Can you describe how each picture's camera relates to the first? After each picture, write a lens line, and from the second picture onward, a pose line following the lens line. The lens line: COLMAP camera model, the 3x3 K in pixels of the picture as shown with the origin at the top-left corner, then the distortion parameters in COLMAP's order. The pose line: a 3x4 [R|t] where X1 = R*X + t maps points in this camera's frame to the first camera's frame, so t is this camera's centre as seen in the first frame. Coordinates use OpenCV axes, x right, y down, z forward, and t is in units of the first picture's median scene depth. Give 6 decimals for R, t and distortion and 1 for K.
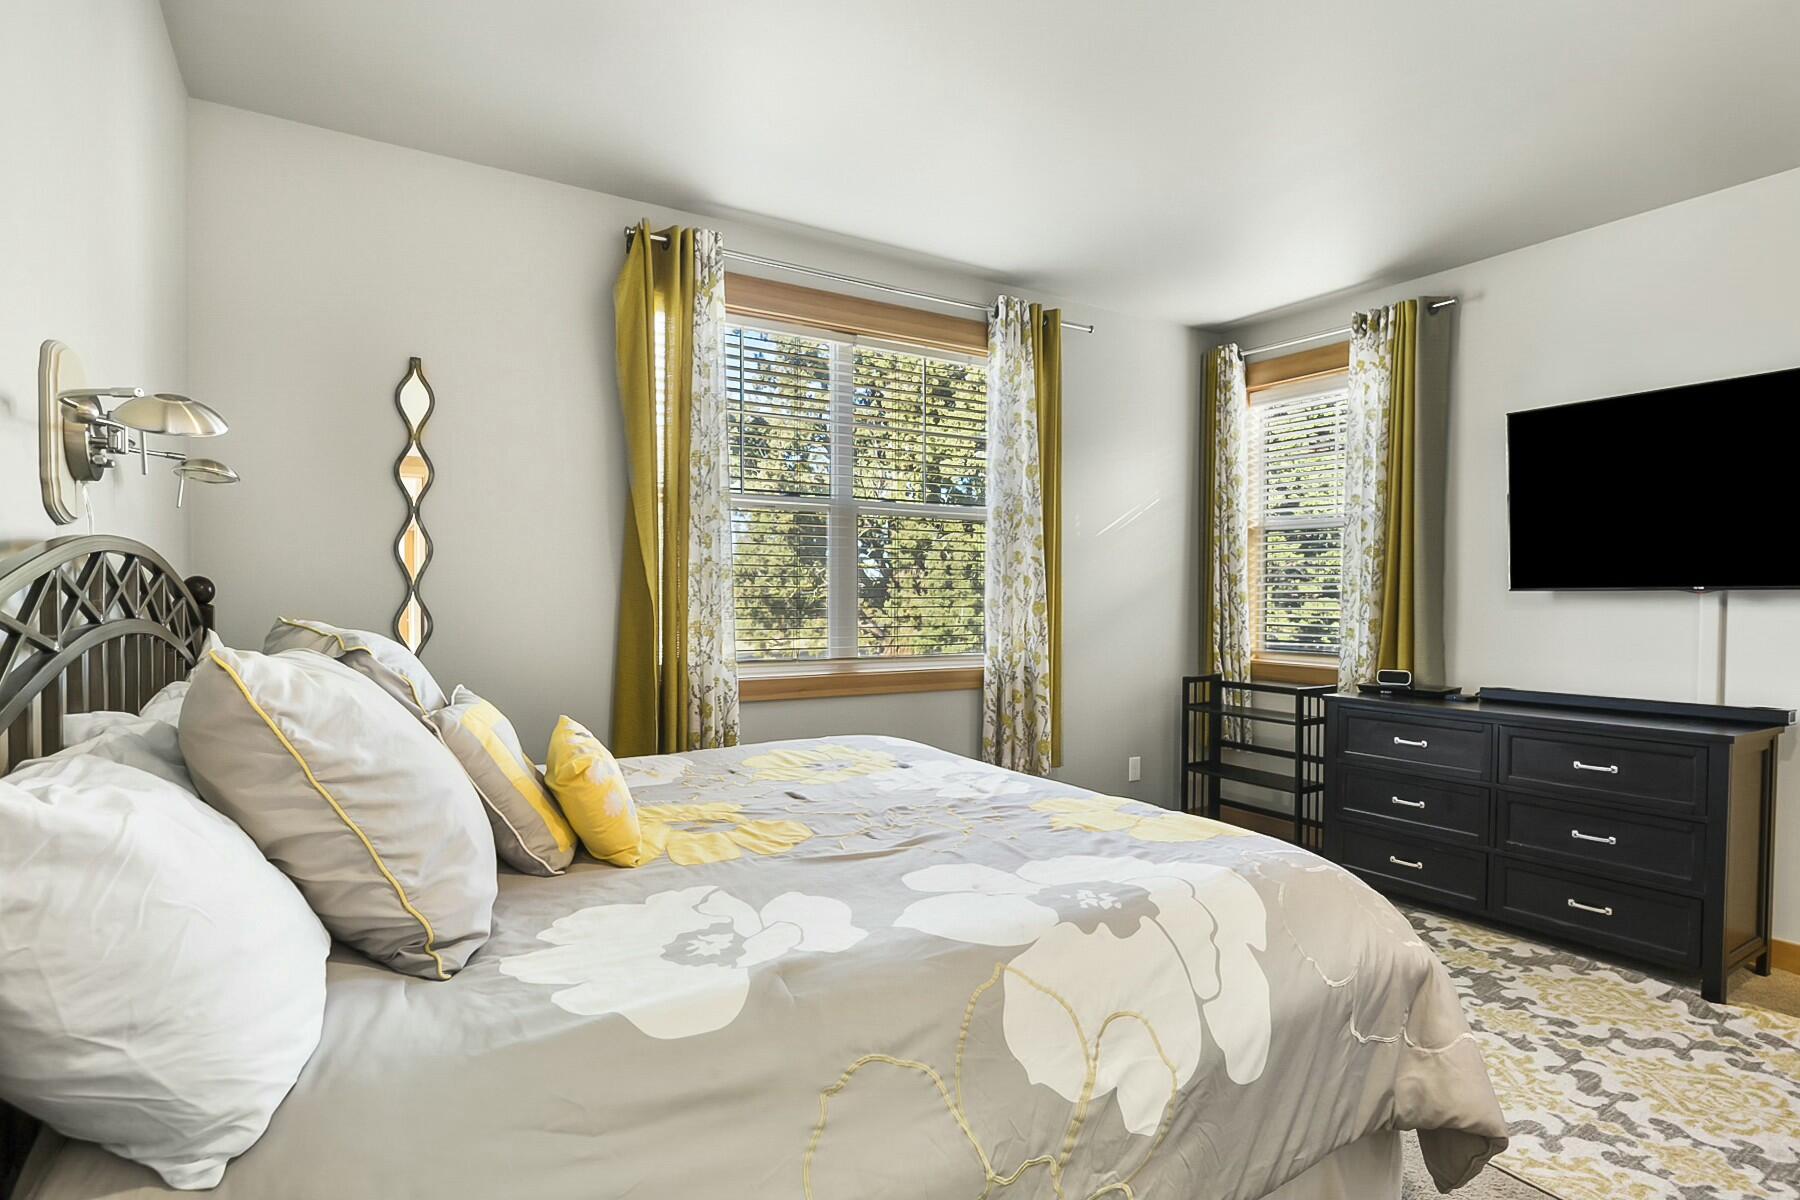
lens RADIAL K [[912.5, 0, 890.3], [0, 912.5, 607.7], [0, 0, 1]] dist [-0.021367, 0.009722]
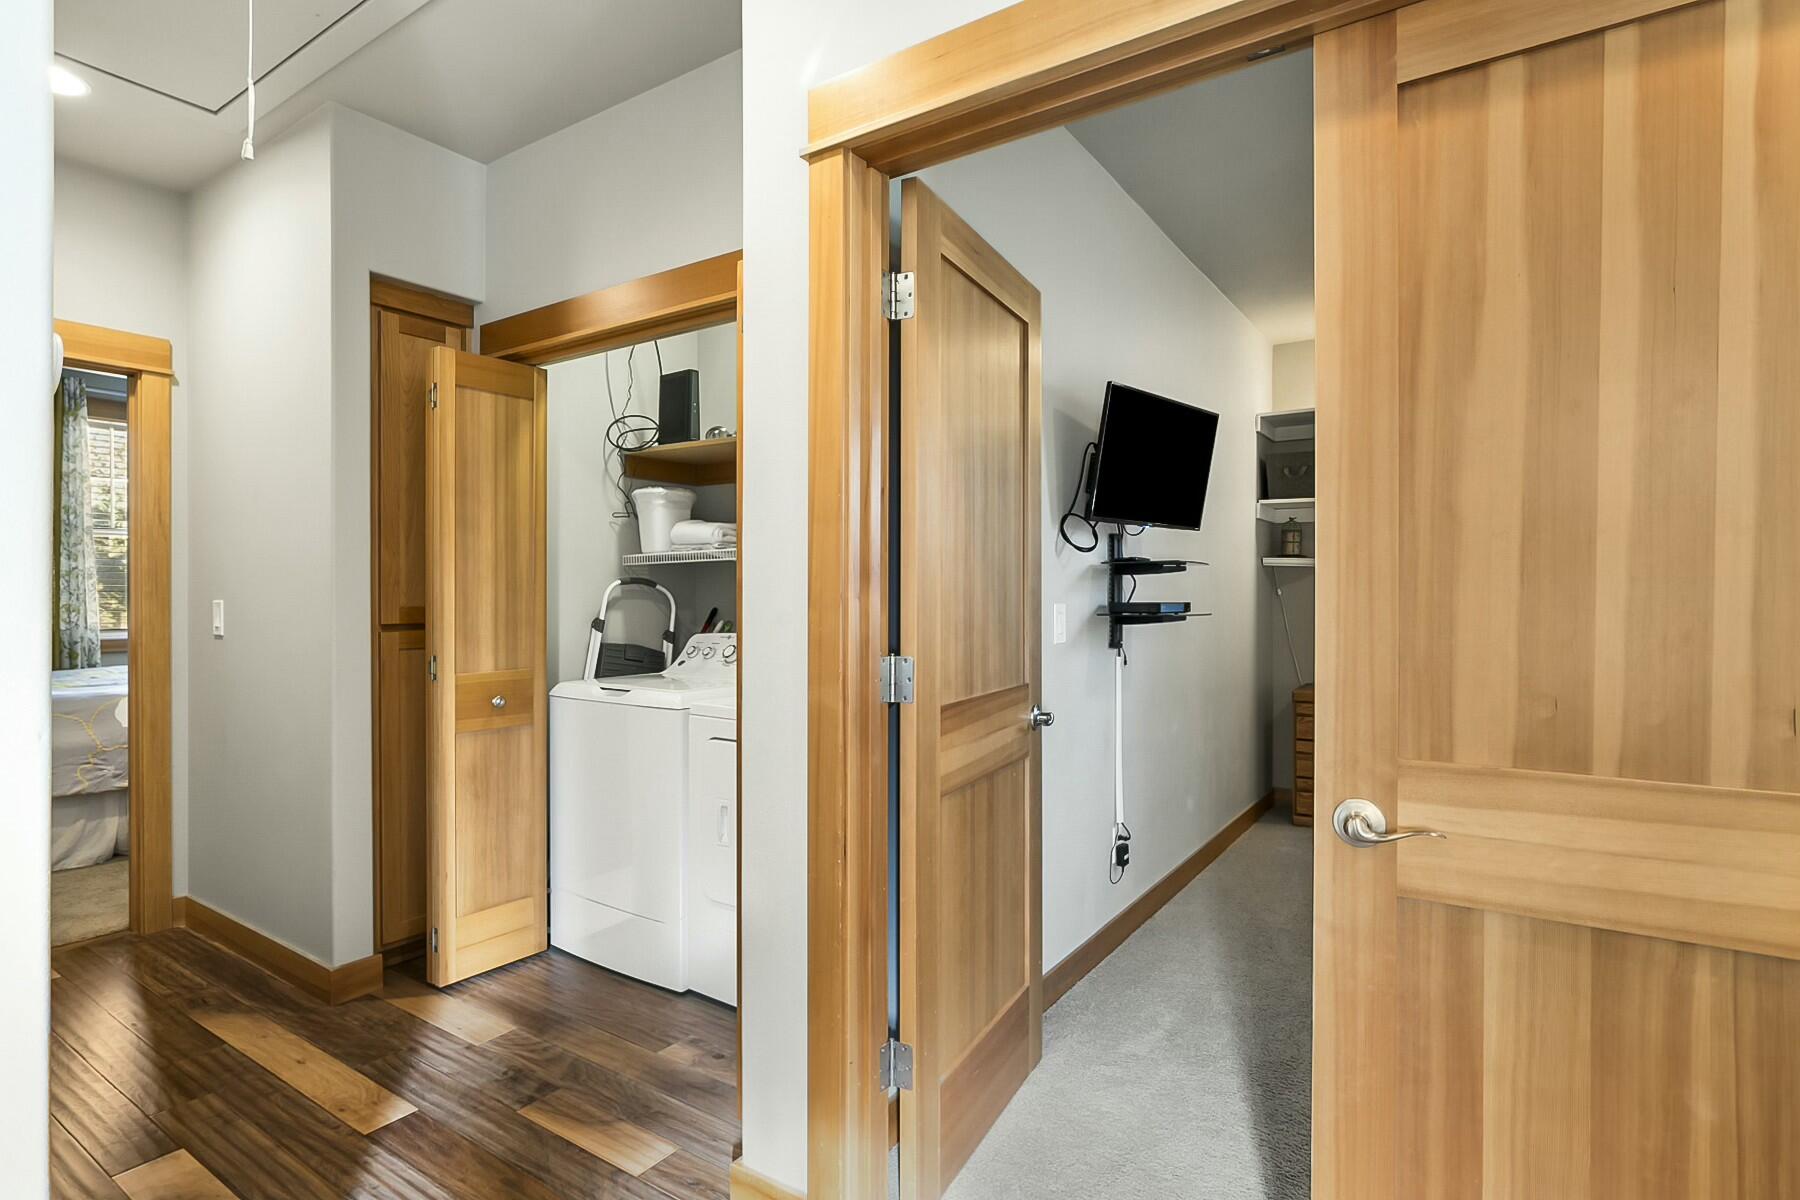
lens RADIAL K [[912.5, 0, 903.7], [0, 912.5, 603.4], [0, 0, 1]] dist [-0.021367, 0.009722]
pose [[0.907725, -0.003548, 0.419551, 0.551348], [0.005117, 0.999983, -0.002614, 0.028804], [-0.419535, 0.004520, 0.907728, -1.314408]]
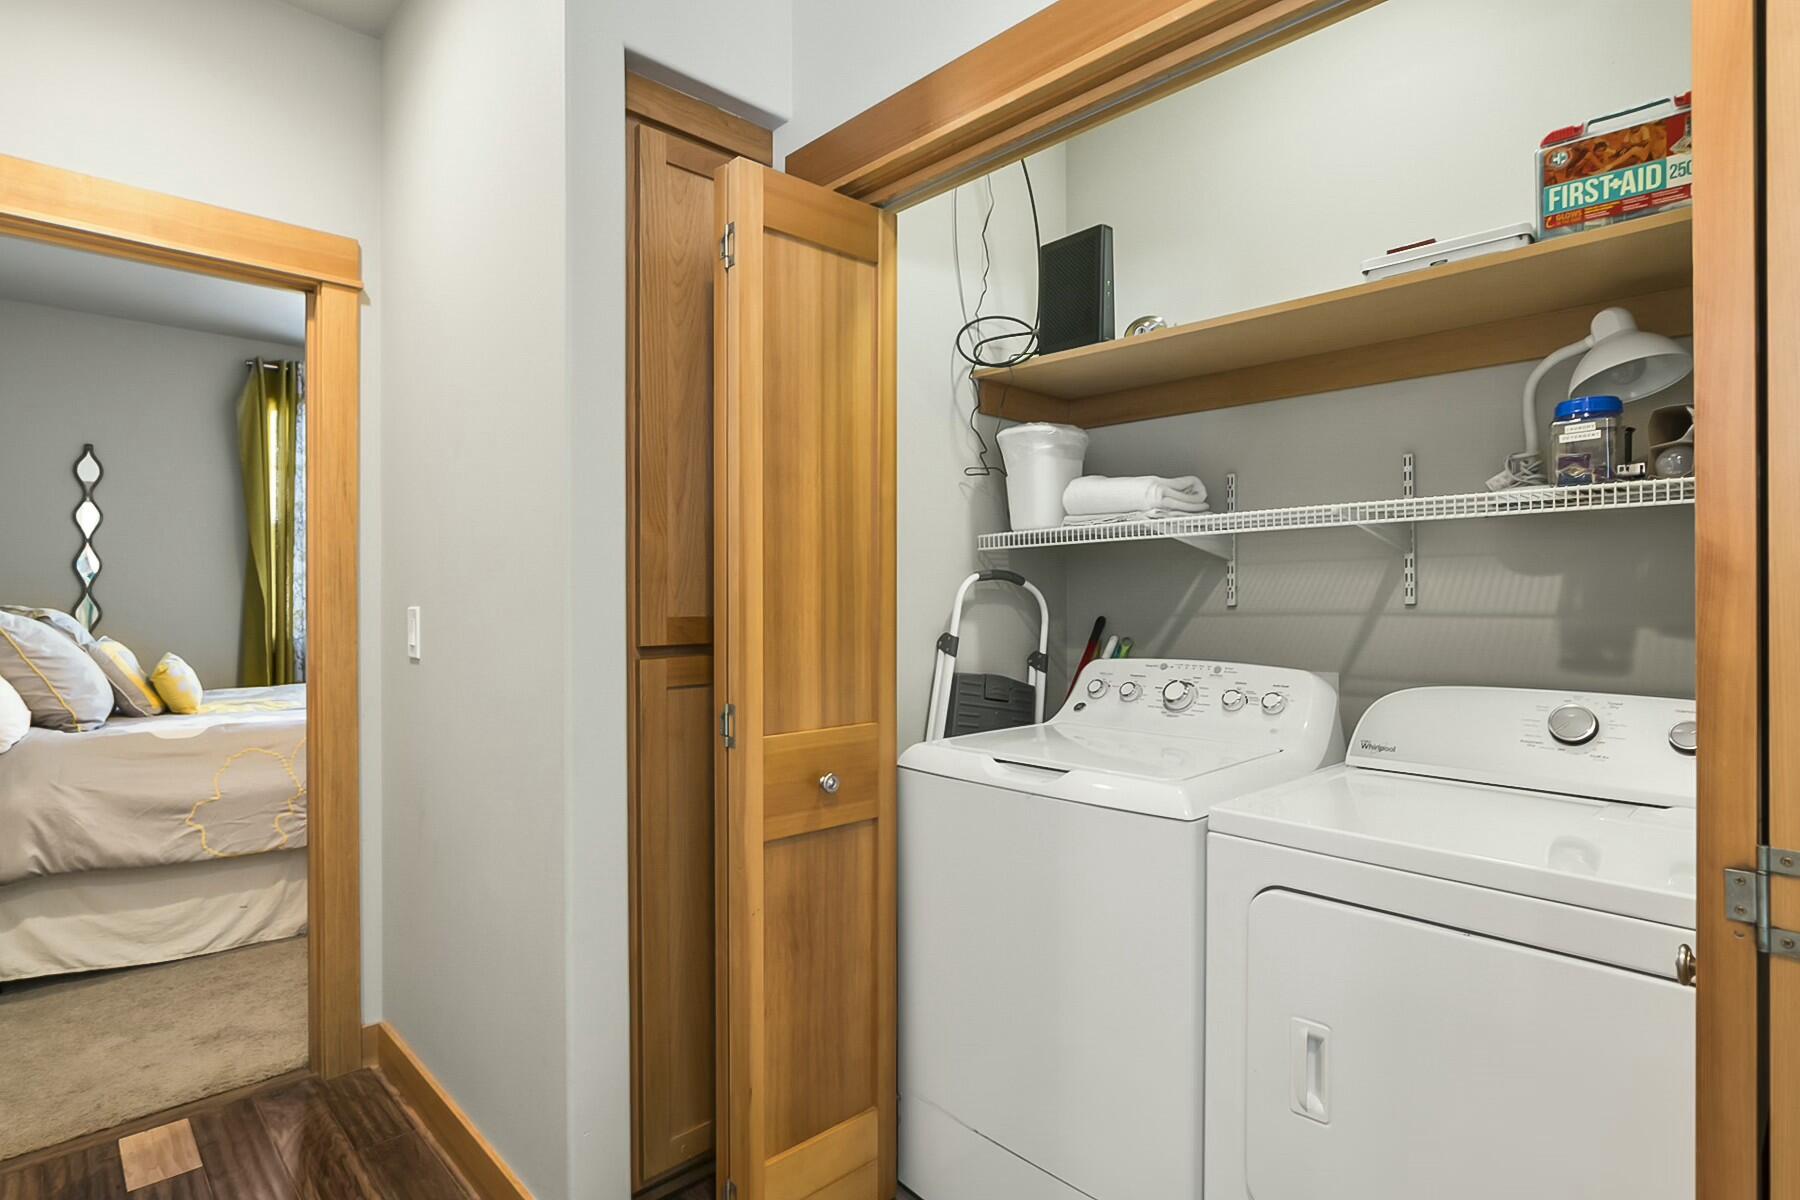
lens RADIAL K [[912.5, 0, 890.8], [0, 912.5, 604.1], [0, 0, 1]] dist [-0.021367, 0.009722]
pose [[0.976247, -0.004013, 0.216623, 0.481749], [0.005671, 0.999959, -0.007037, 0.023543], [-0.216586, 0.008098, 0.976230, -0.807673]]
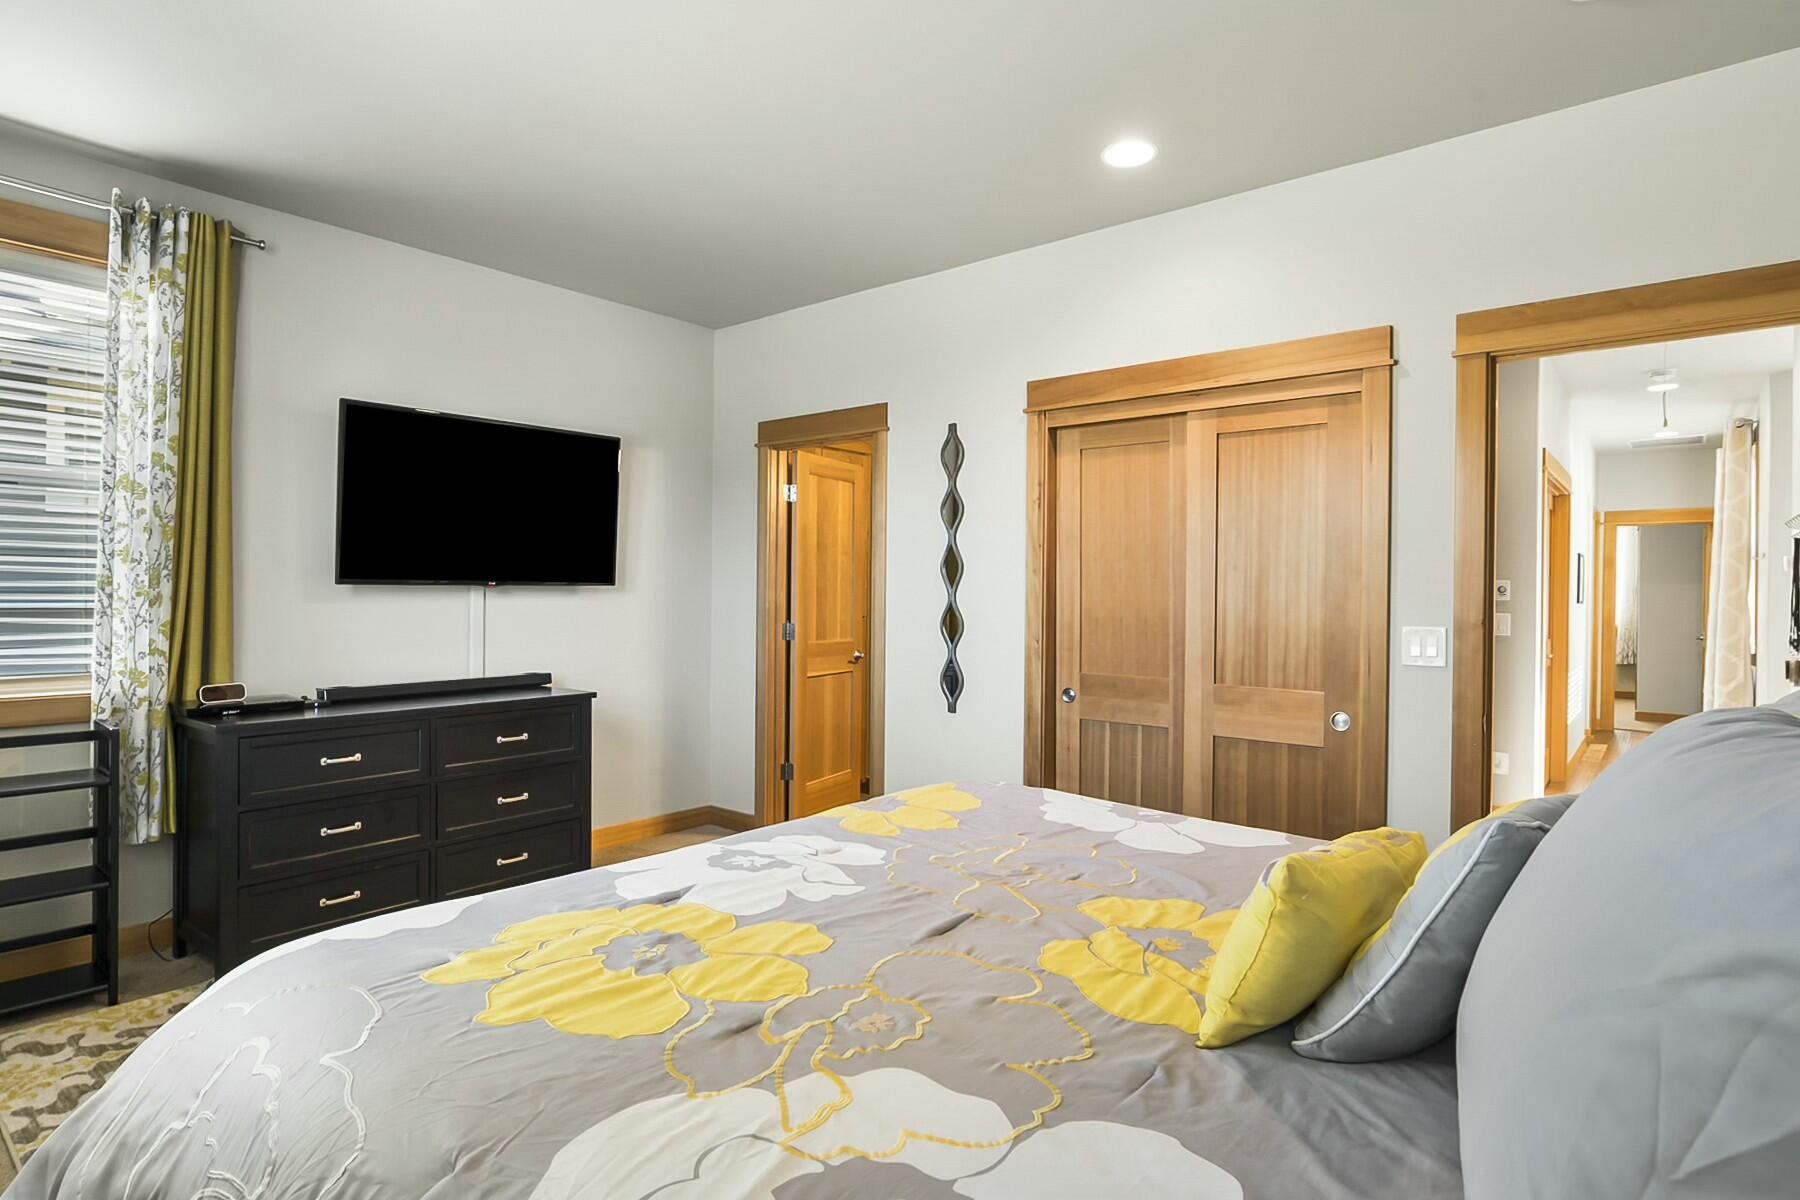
lens RADIAL K [[912.5, 0, 892.4], [0, 912.5, 586.2], [0, 0, 1]] dist [-0.021367, 0.009722]
pose [[-0.281154, 0.017186, 0.959509, -0.376167], [0.019112, 0.999742, -0.012306, 0.006228], [-0.959472, 0.014879, -0.281410, 0.695539]]
